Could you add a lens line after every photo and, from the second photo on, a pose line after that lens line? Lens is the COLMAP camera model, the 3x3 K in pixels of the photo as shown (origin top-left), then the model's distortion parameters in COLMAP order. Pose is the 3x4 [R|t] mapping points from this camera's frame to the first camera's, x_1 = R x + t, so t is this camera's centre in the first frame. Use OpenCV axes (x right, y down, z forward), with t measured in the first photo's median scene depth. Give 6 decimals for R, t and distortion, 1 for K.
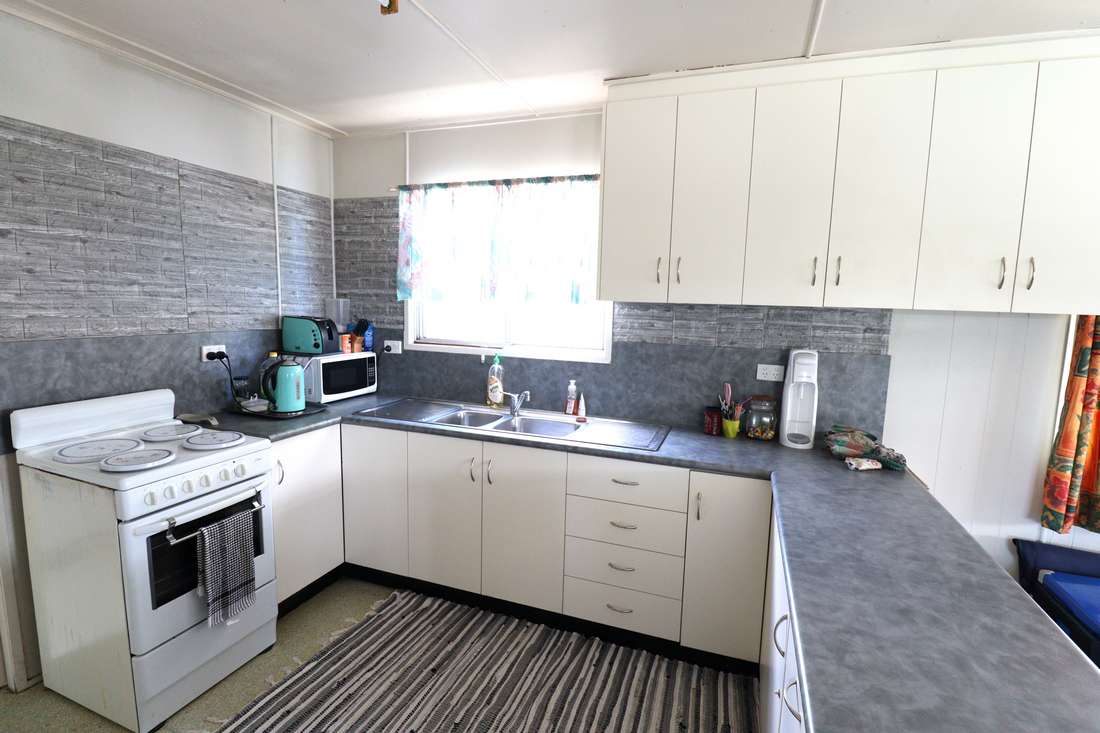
lens RADIAL K [[517.6, 0, 554.2], [0, 517.6, 366.6], [0, 0, 1]] dist [-0.008008, -0.004272]
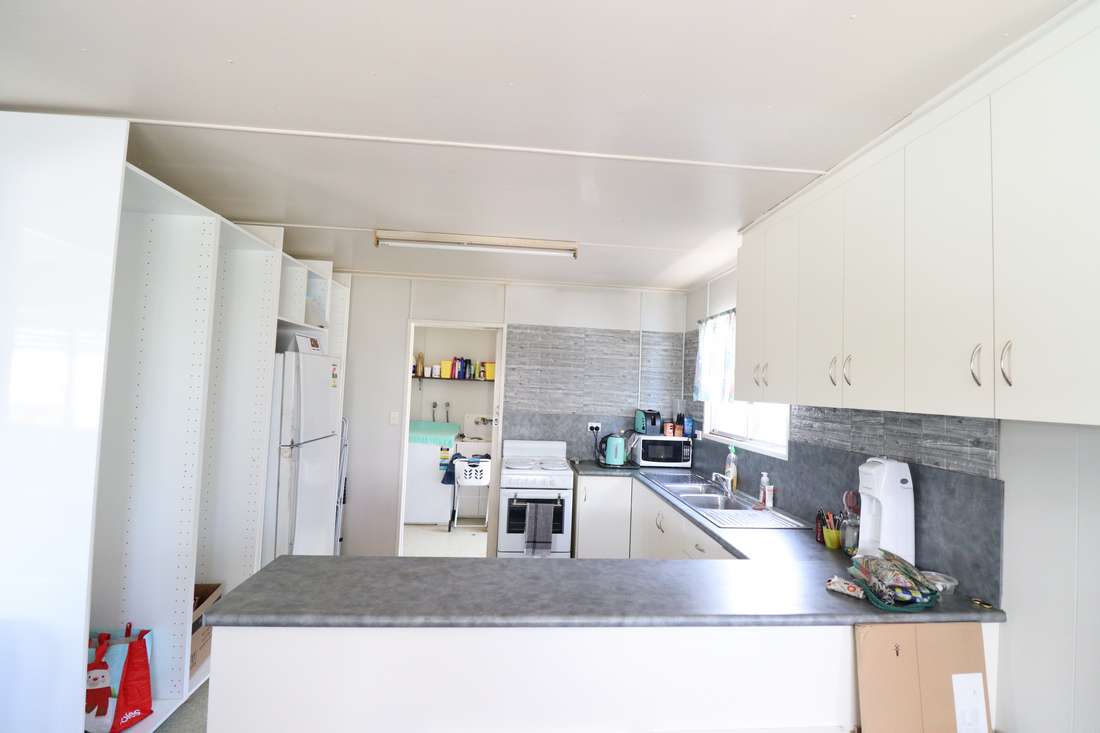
lens RADIAL K [[517.6, 0, 553.1], [0, 517.6, 366.6], [0, 0, 1]] dist [-0.008008, -0.004272]
pose [[0.407018, -0.047482, -0.912185, 0.988615], [-0.143354, 0.982952, -0.115130, -0.005108], [0.902101, 0.177625, 0.393272, 0.118693]]
